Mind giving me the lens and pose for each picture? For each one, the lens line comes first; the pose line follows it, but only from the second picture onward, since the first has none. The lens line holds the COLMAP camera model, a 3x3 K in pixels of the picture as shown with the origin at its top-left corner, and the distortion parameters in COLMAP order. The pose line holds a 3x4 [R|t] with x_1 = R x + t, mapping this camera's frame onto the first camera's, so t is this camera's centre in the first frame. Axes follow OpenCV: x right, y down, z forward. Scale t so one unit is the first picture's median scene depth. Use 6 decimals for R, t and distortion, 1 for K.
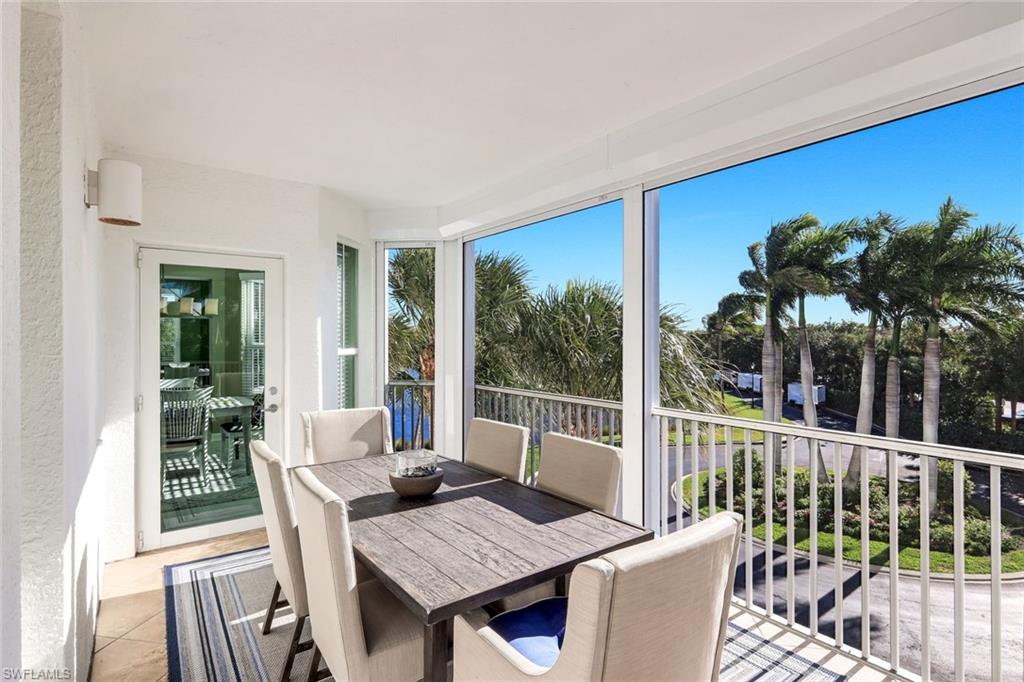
lens RADIAL K [[516.6, 0, 515.2], [0, 516.6, 341.7], [0, 0, 1]] dist [0.023543, -0.002267]
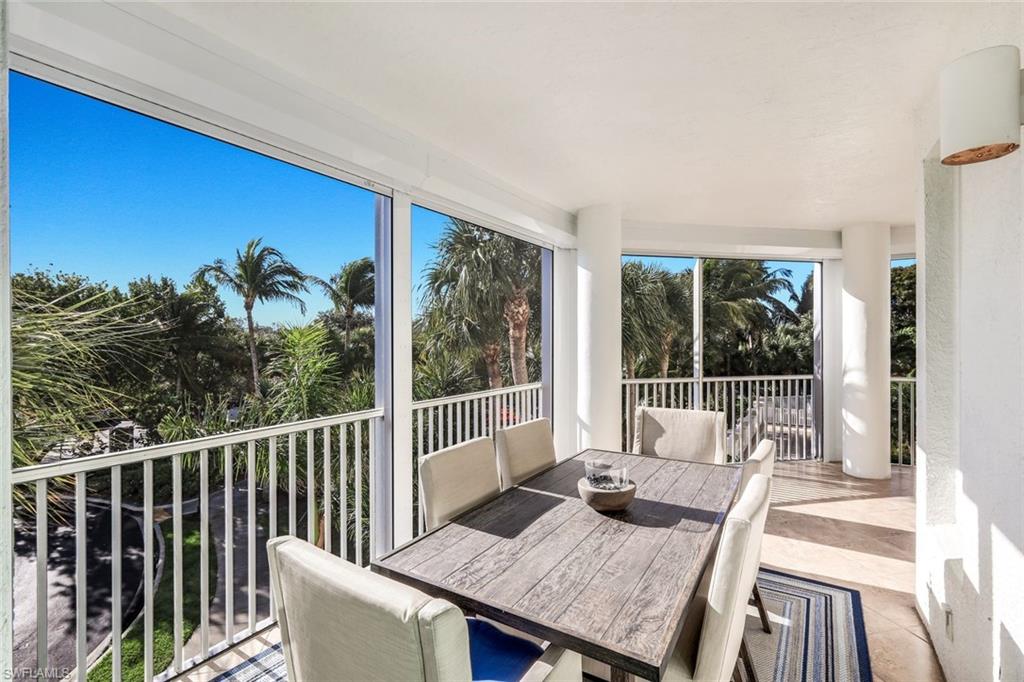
lens RADIAL K [[457.1, 0, 517.2], [0, 457.1, 338.6], [0, 0, 1]] dist [-0.001133, 0.000405]
pose [[-0.351911, -0.004956, 0.936020, -1.152516], [0.009904, 0.999910, 0.009018, -0.028769], [-0.935981, 0.012444, -0.351831, 1.822329]]
